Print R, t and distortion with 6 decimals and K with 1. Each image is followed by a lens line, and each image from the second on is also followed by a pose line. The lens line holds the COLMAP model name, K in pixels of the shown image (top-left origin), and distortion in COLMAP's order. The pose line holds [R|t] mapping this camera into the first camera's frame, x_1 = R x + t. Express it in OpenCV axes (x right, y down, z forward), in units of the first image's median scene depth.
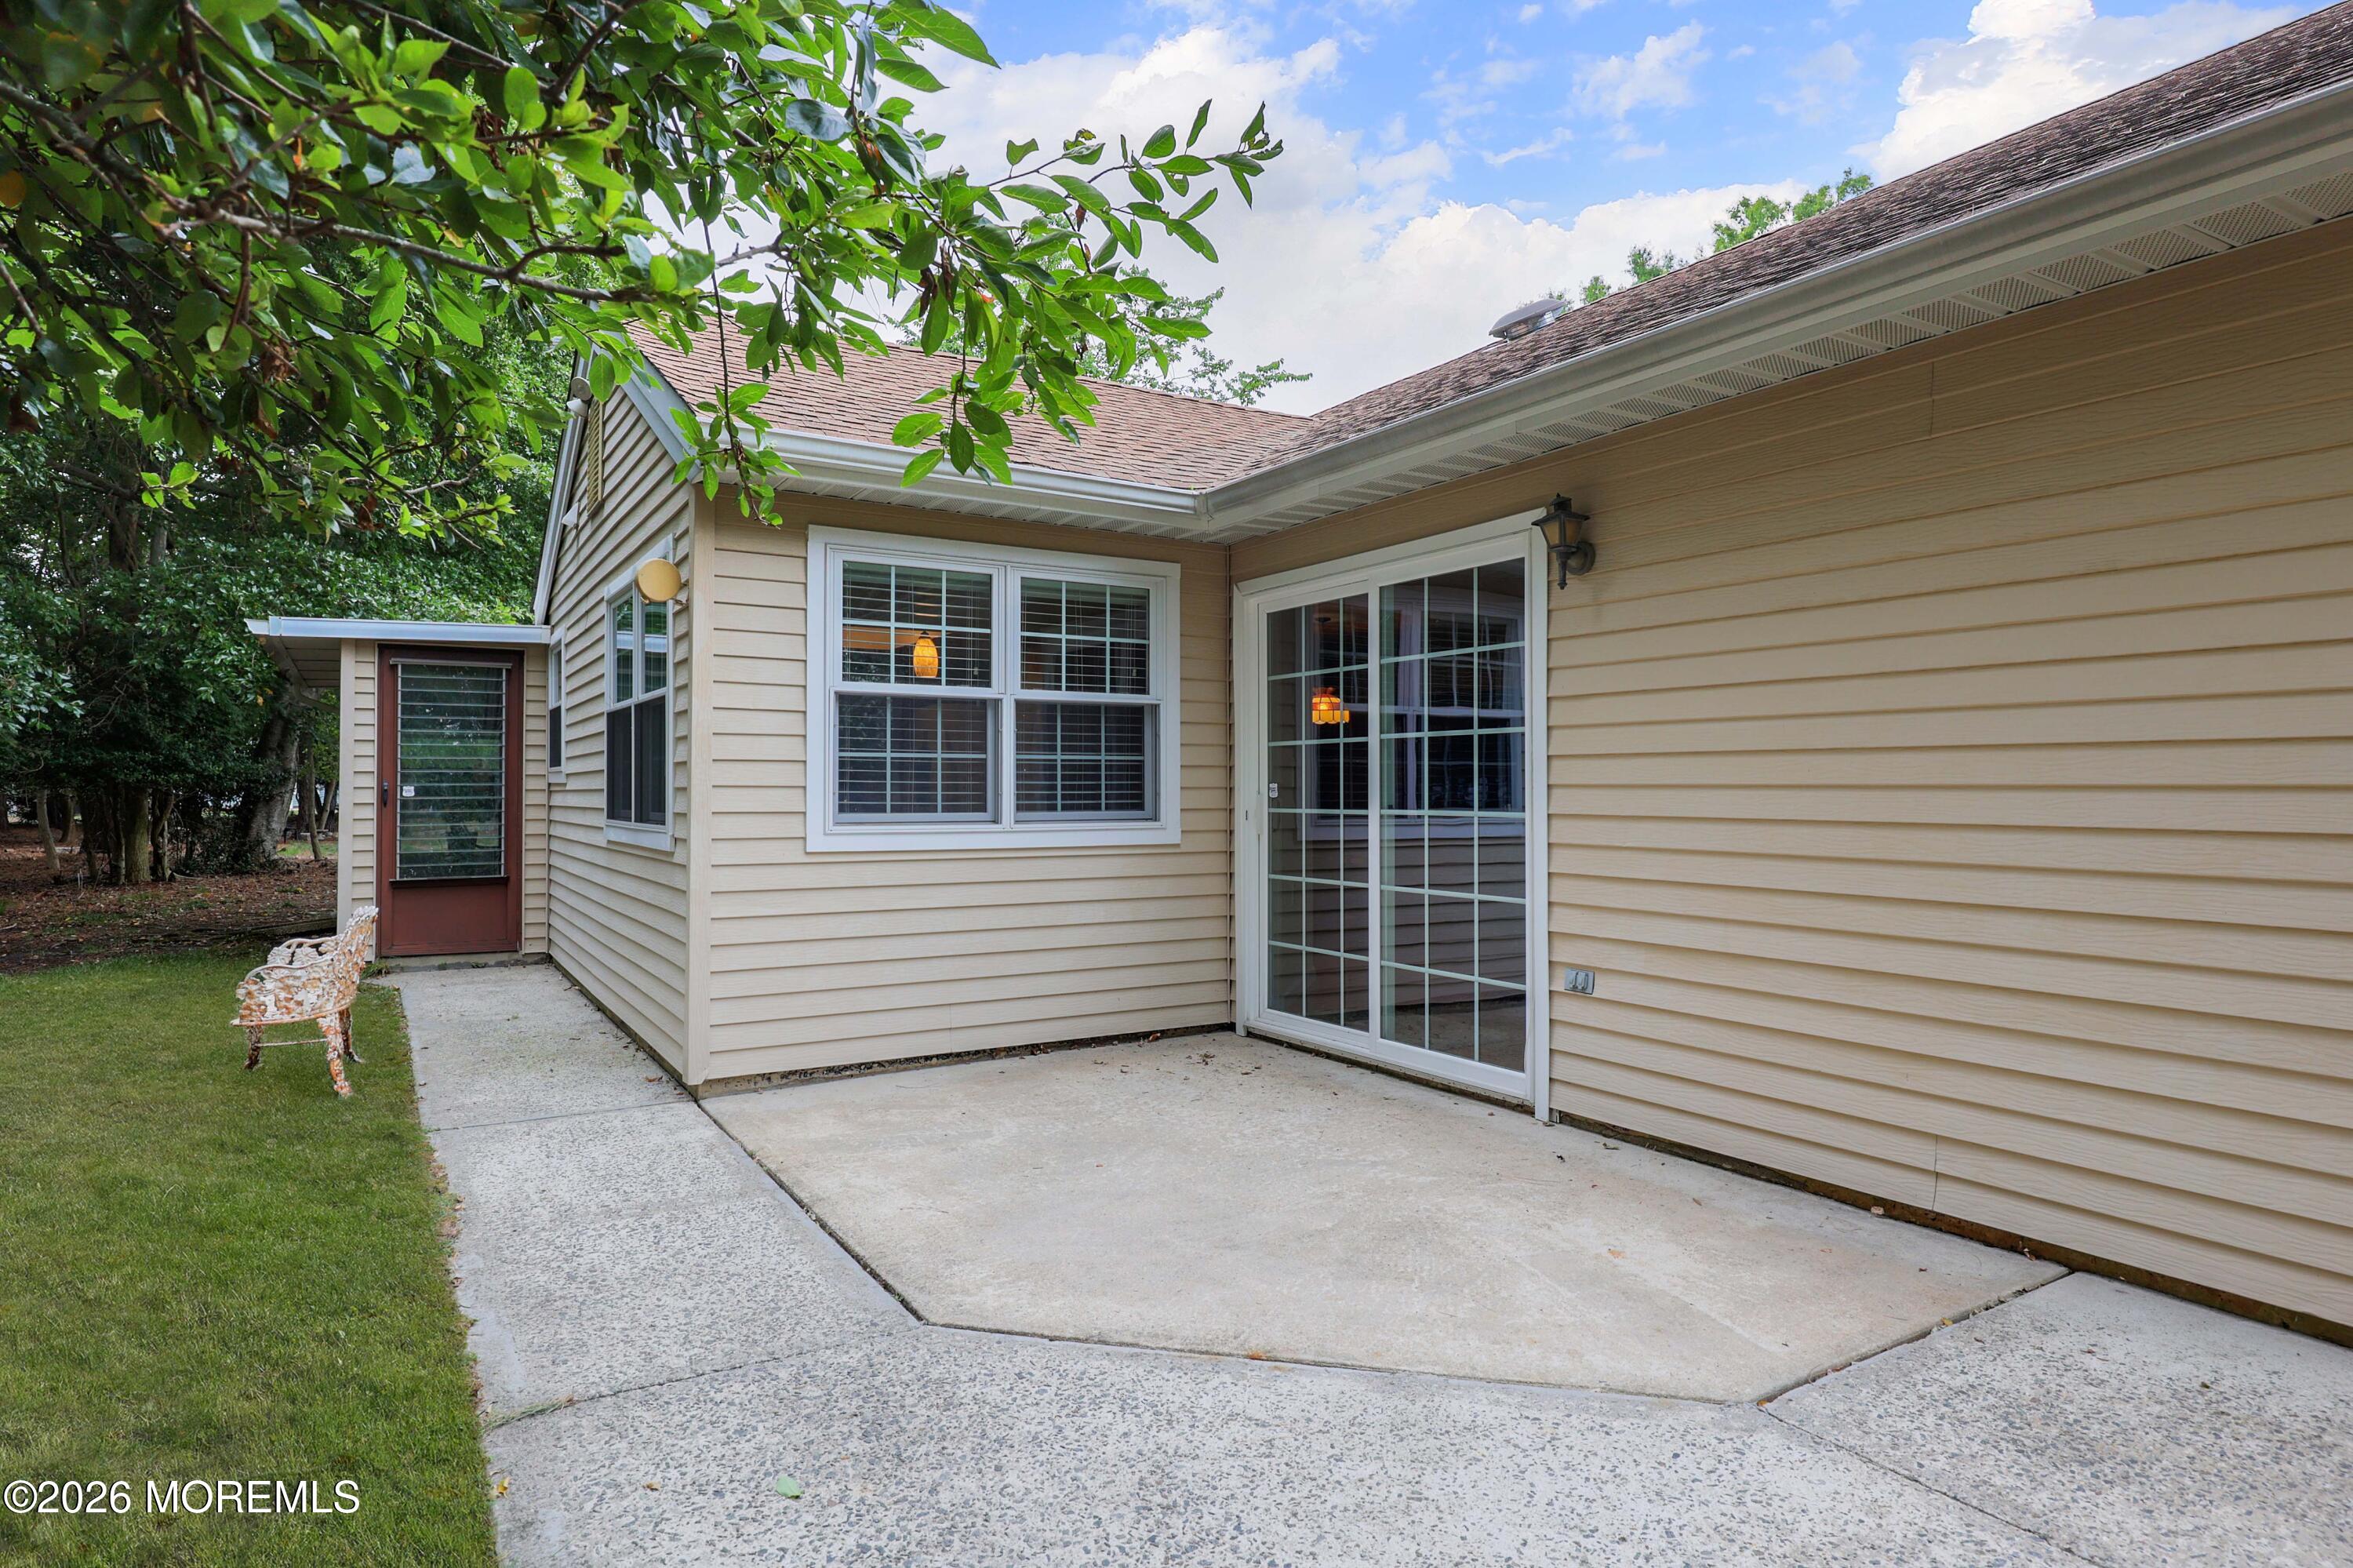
lens RADIAL K [[1311.2, 0, 1203.5], [0, 1311.2, 773.3], [0, 0, 1]] dist [-0.000955, 0.000550]
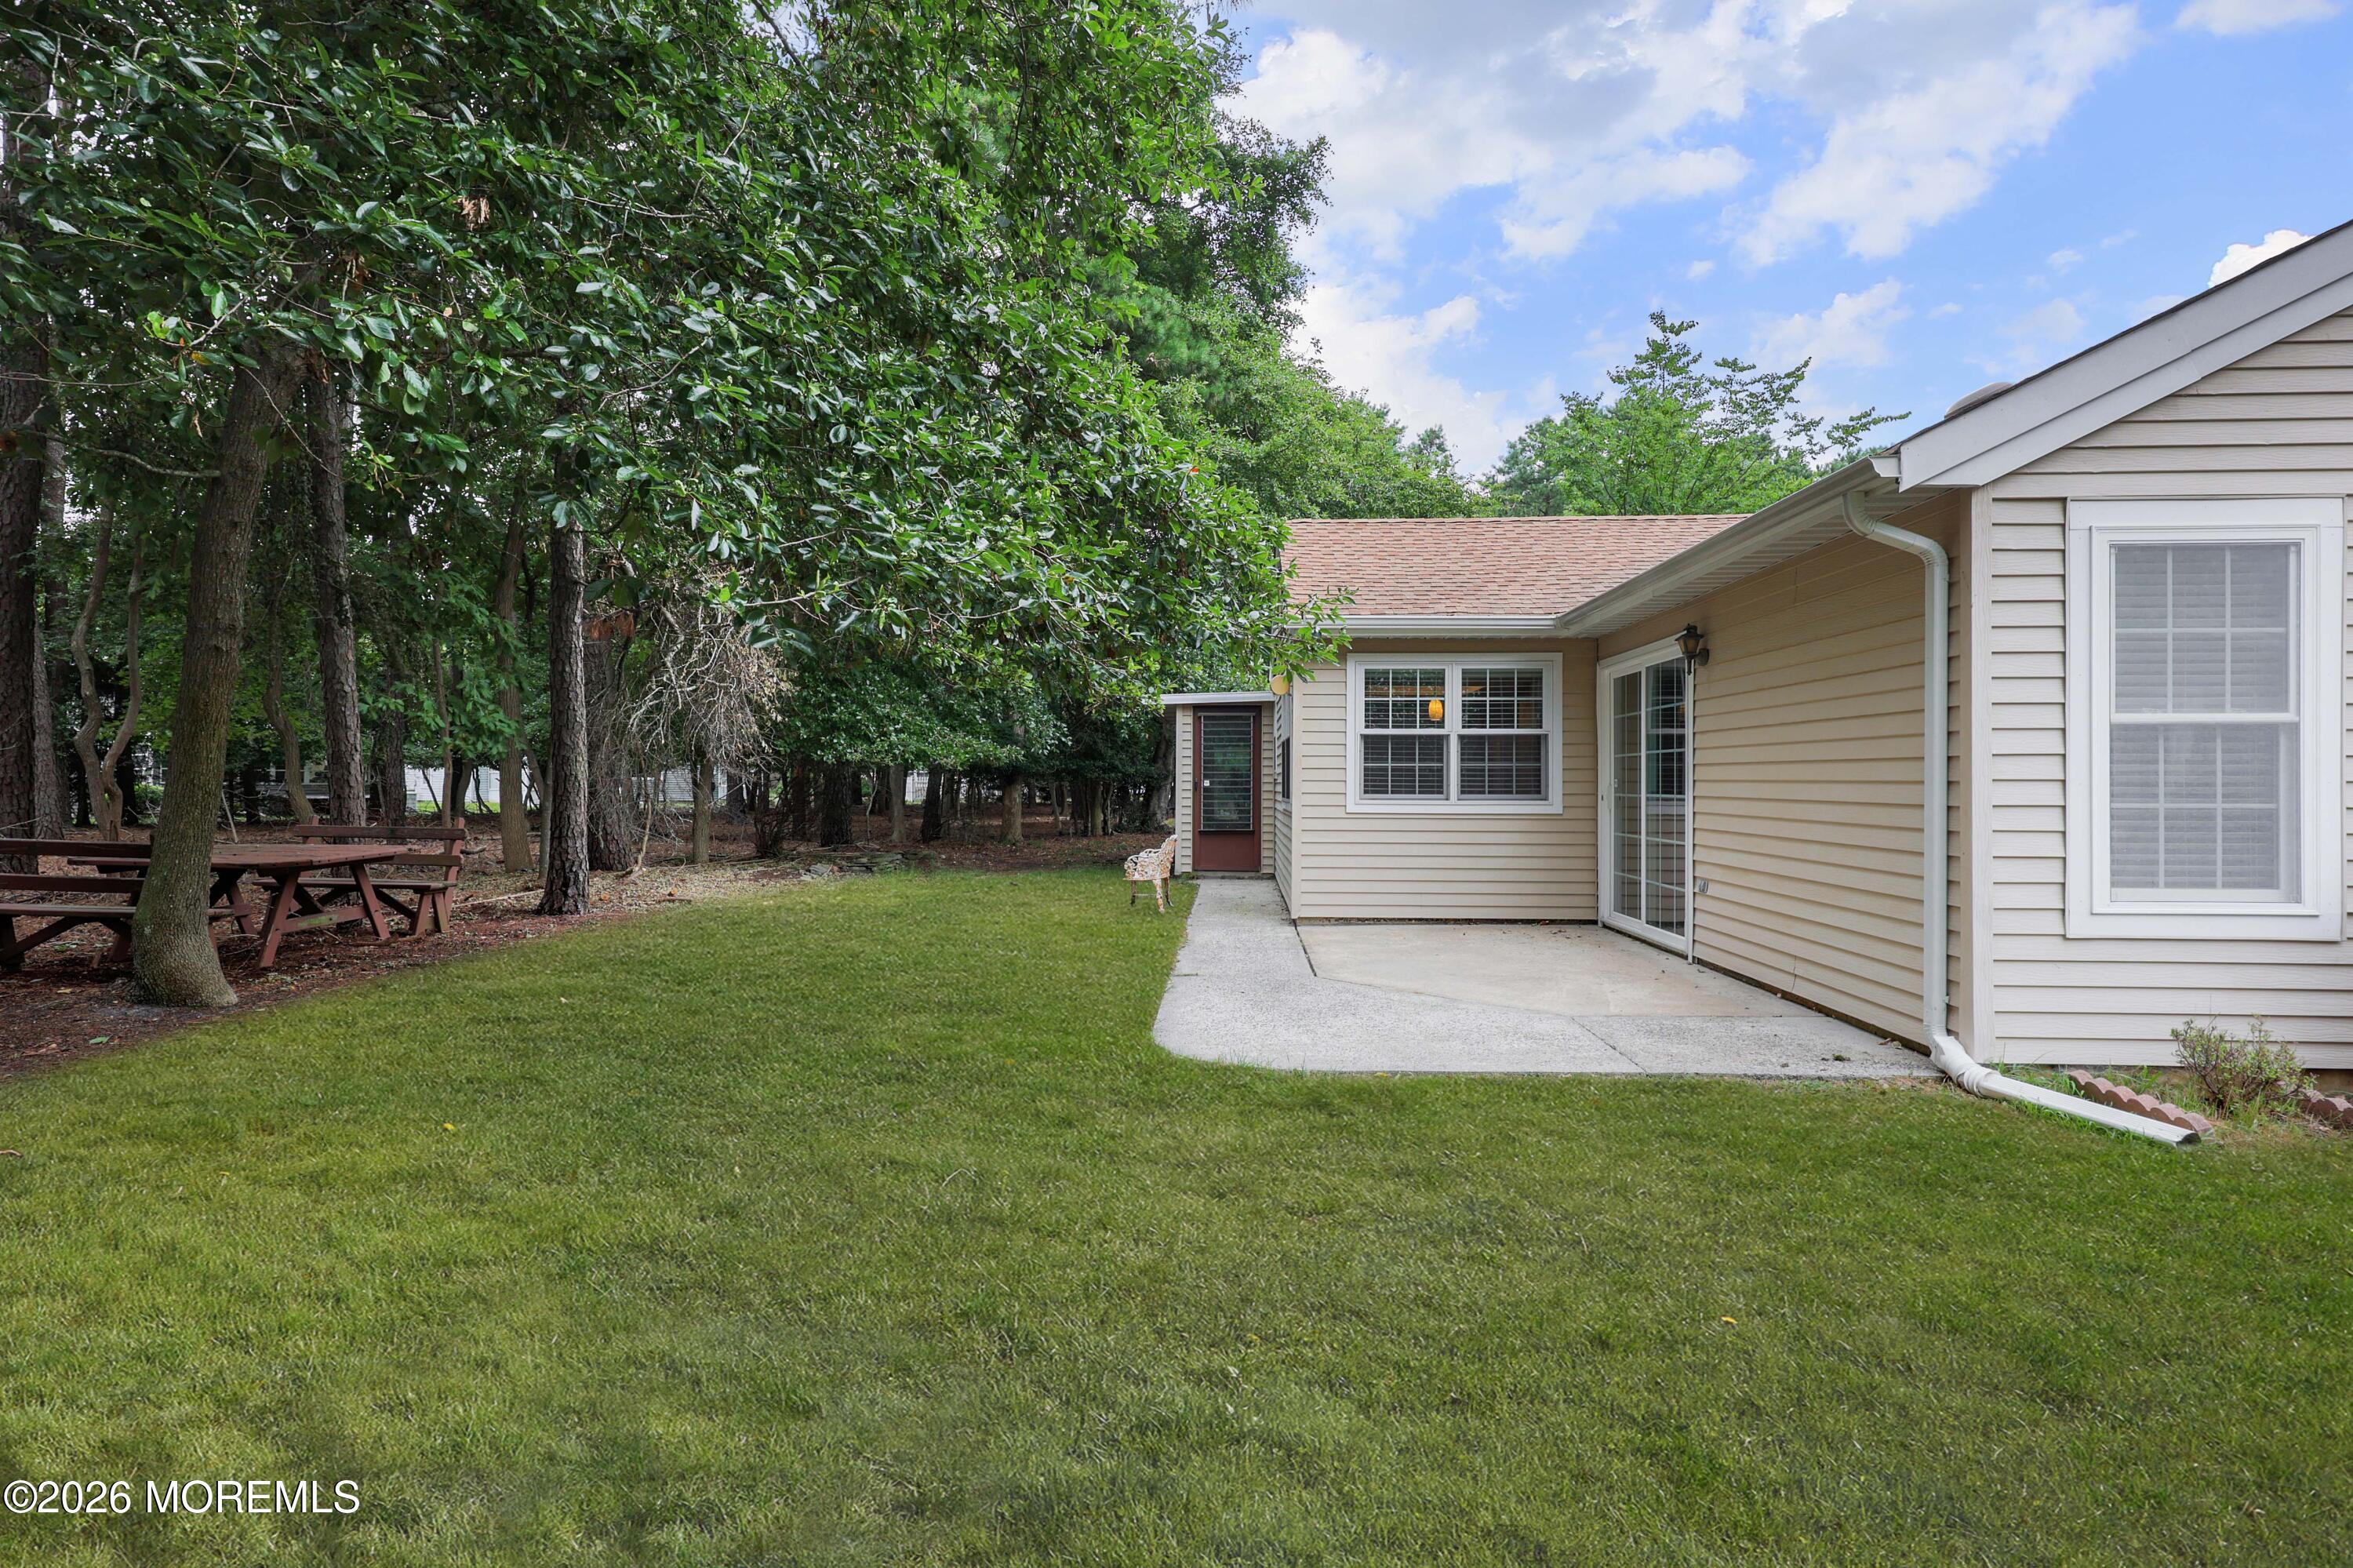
lens RADIAL K [[1134.4, 0, 1222.6], [0, 1134.4, 780.2], [0, 0, 1]] dist [-0.018029, 0.000558]
pose [[0.840402, -0.000002, -0.541964, 0.473421], [0.005165, 0.999955, 0.008005, -0.005739], [0.541939, -0.009527, 0.840364, -0.571331]]
